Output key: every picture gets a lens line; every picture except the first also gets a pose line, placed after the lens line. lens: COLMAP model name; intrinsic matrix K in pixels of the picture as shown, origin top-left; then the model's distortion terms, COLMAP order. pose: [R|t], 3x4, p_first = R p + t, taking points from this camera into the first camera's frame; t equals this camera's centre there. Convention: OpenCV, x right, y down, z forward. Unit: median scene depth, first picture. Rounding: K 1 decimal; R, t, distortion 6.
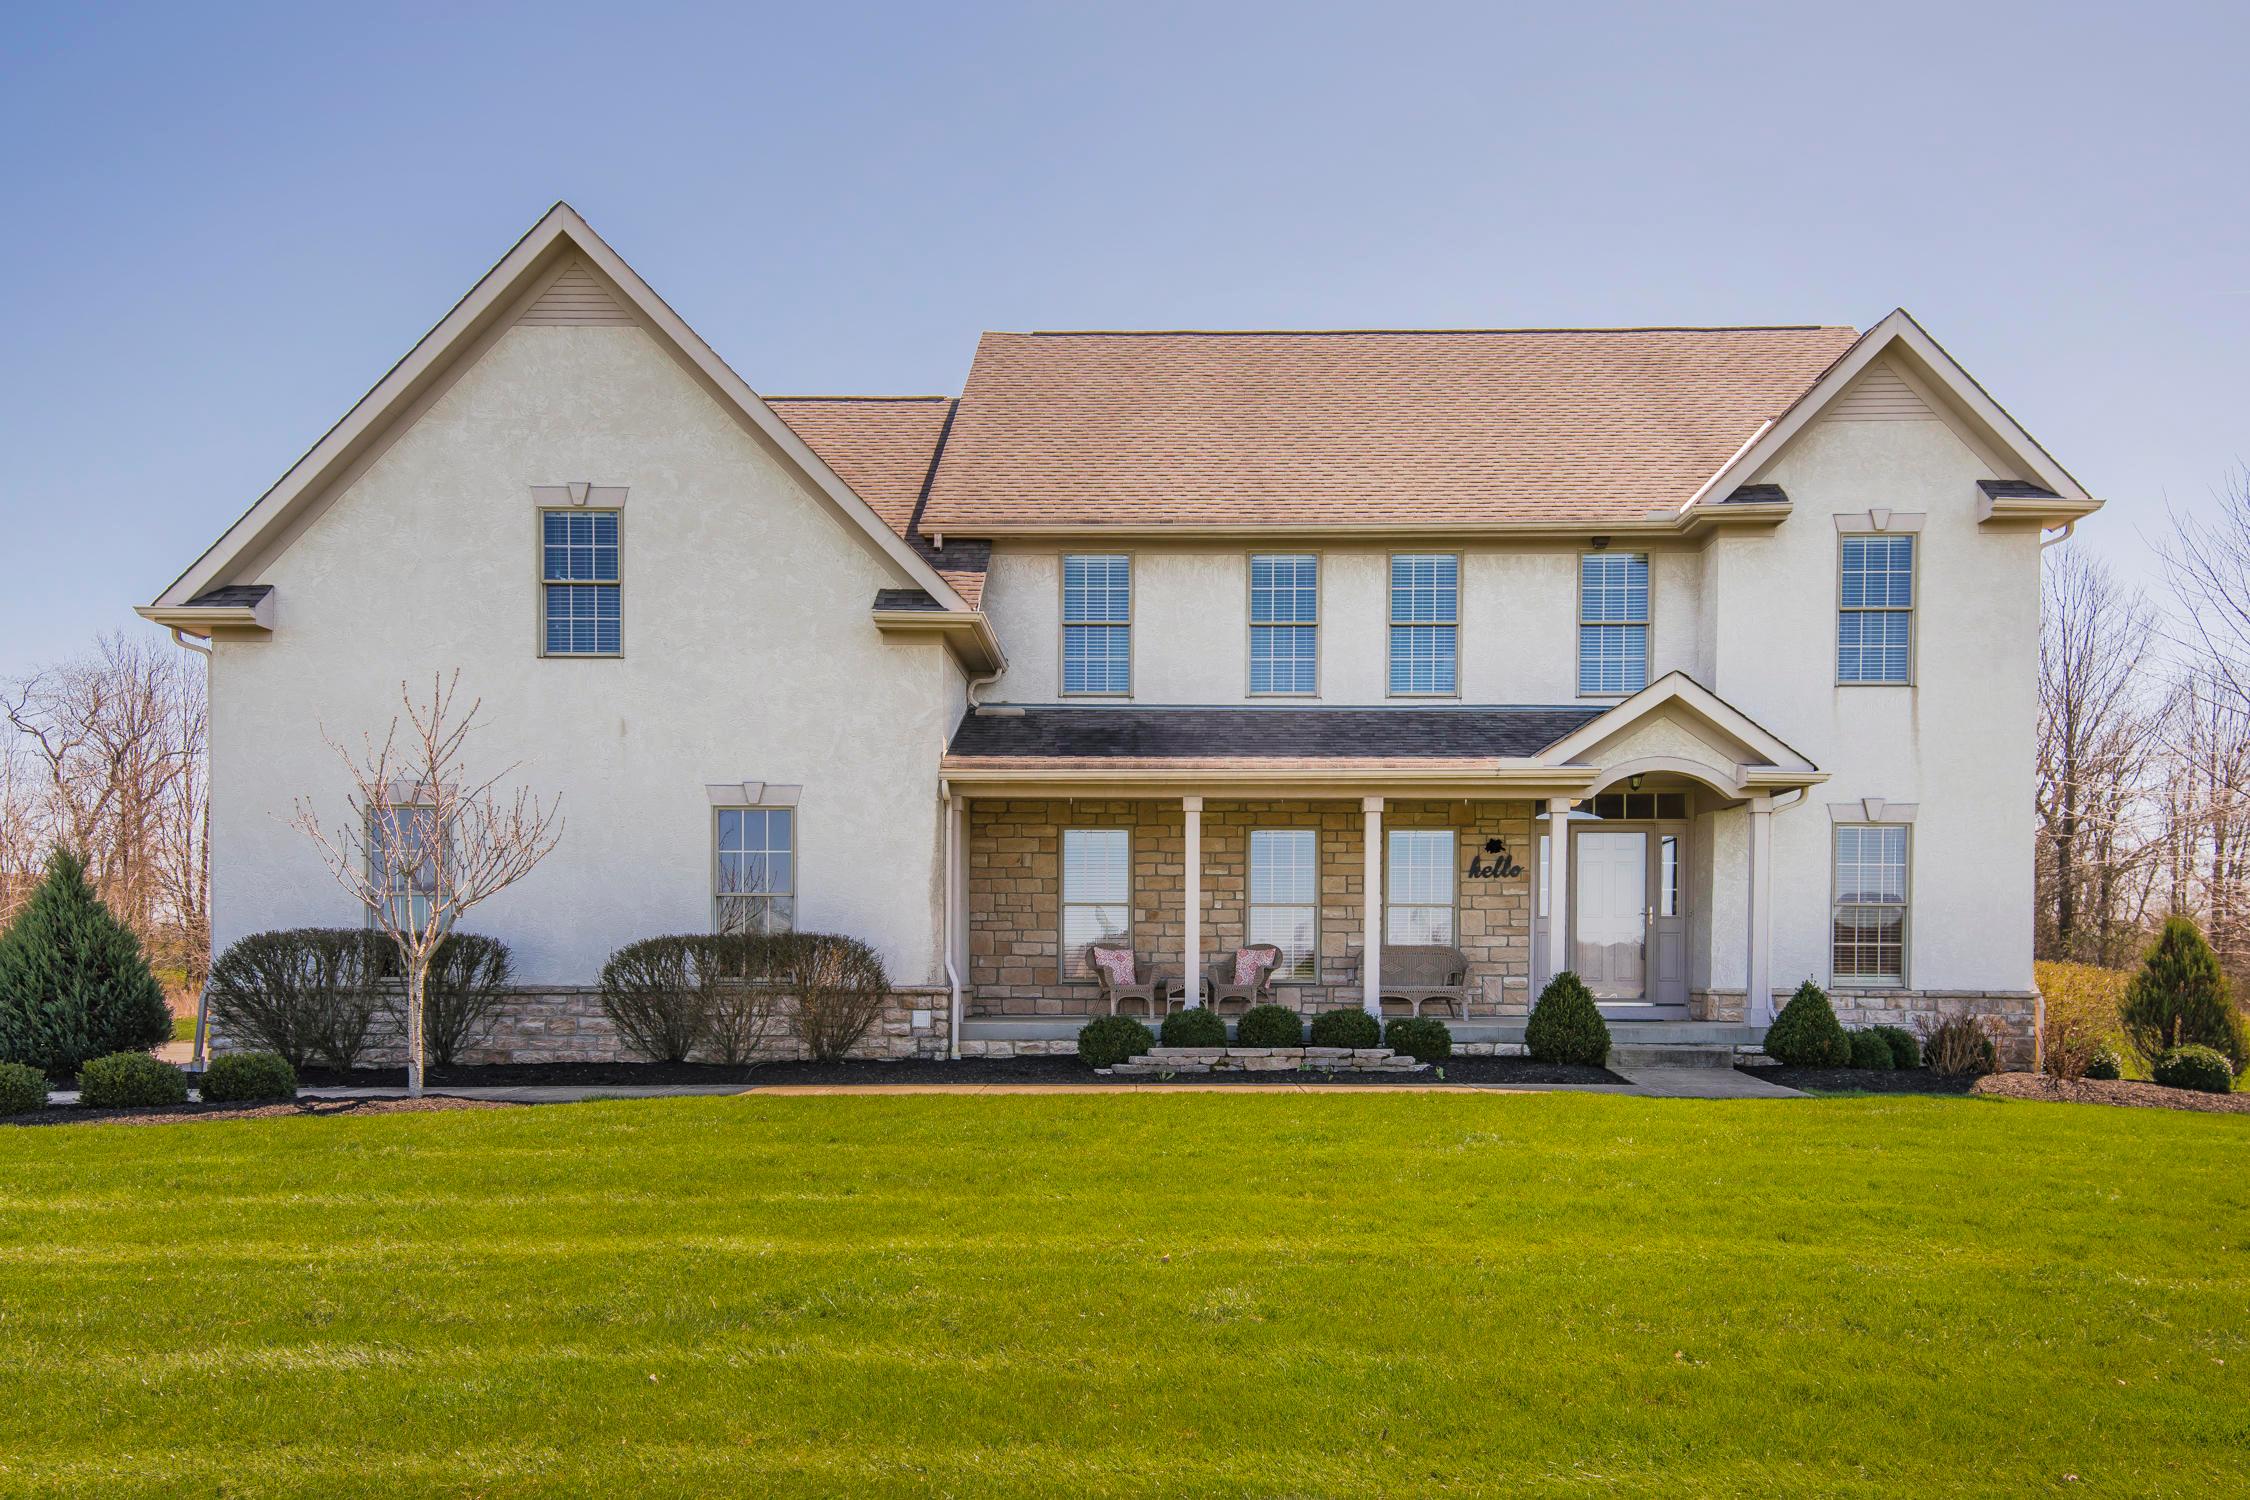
lens RADIAL K [[1627.1, 0, 1134.5], [0, 1627.1, 915.6], [0, 0, 1]] dist [0.045028, 0.000318]
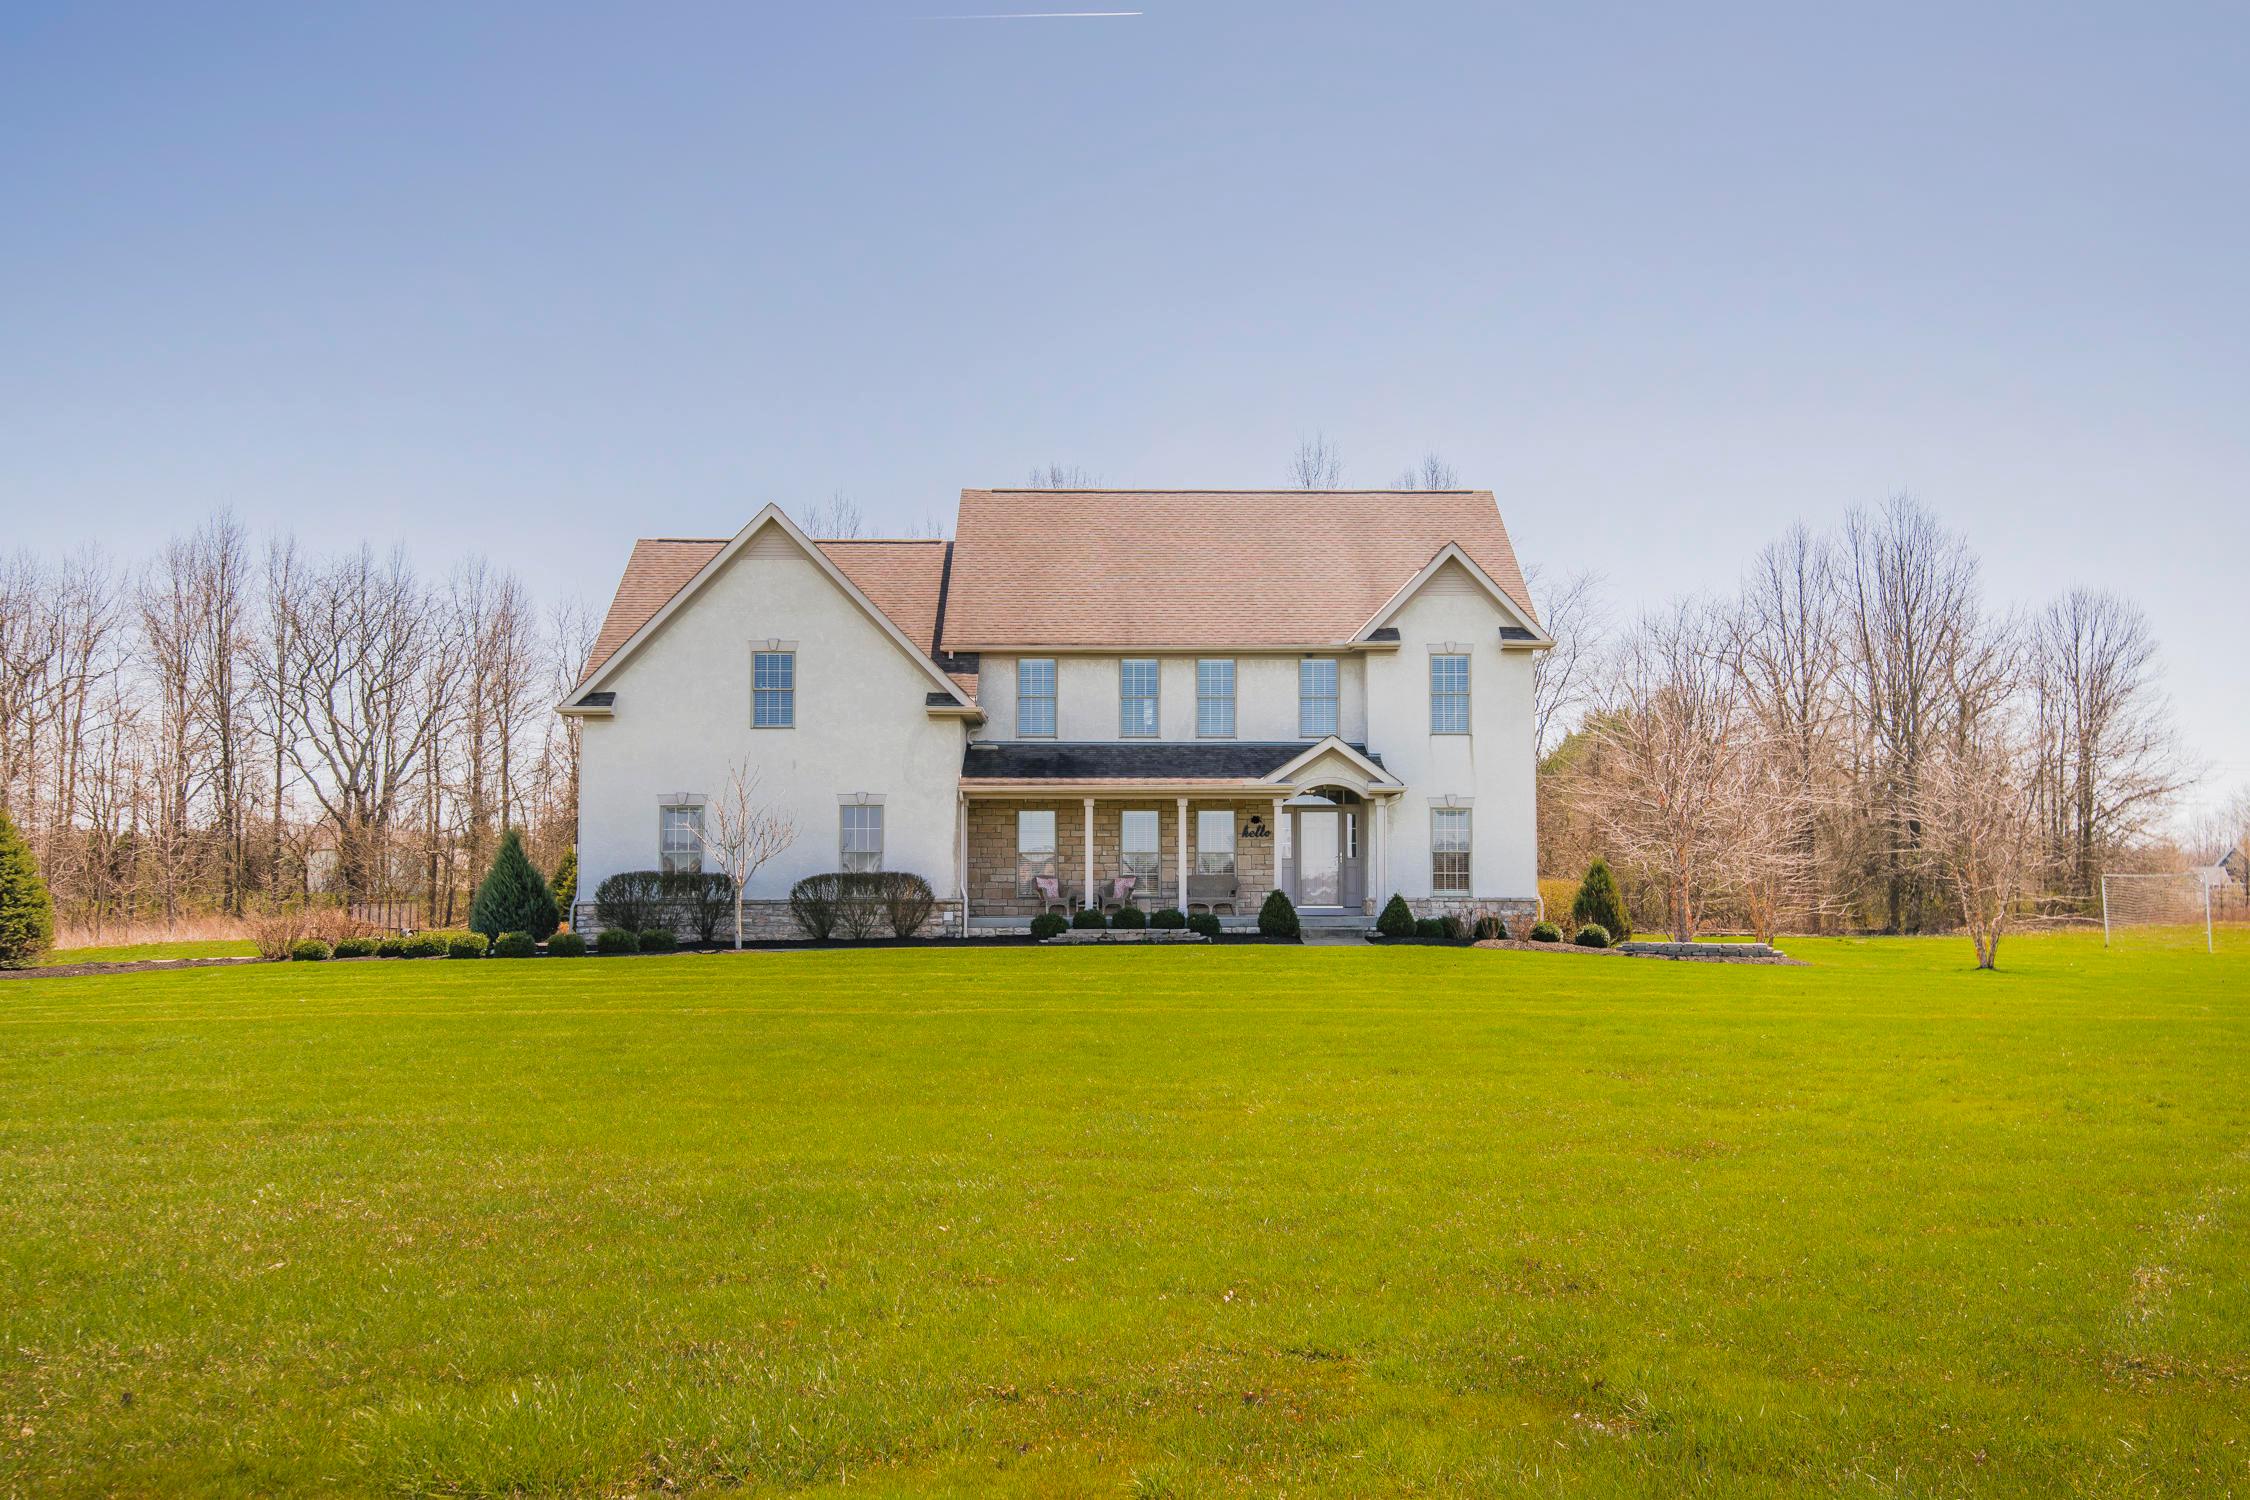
lens RADIAL K [[1894.3, 0, 1095.6], [0, 1894.3, 614.0], [0, 0, 1]] dist [0.031507, 0.010362]
pose [[0.999686, -0.003185, 0.024850, -0.010808], [0.005958, 0.993652, -0.112336, -0.035862], [-0.024334, 0.112449, 0.993360, -1.183533]]
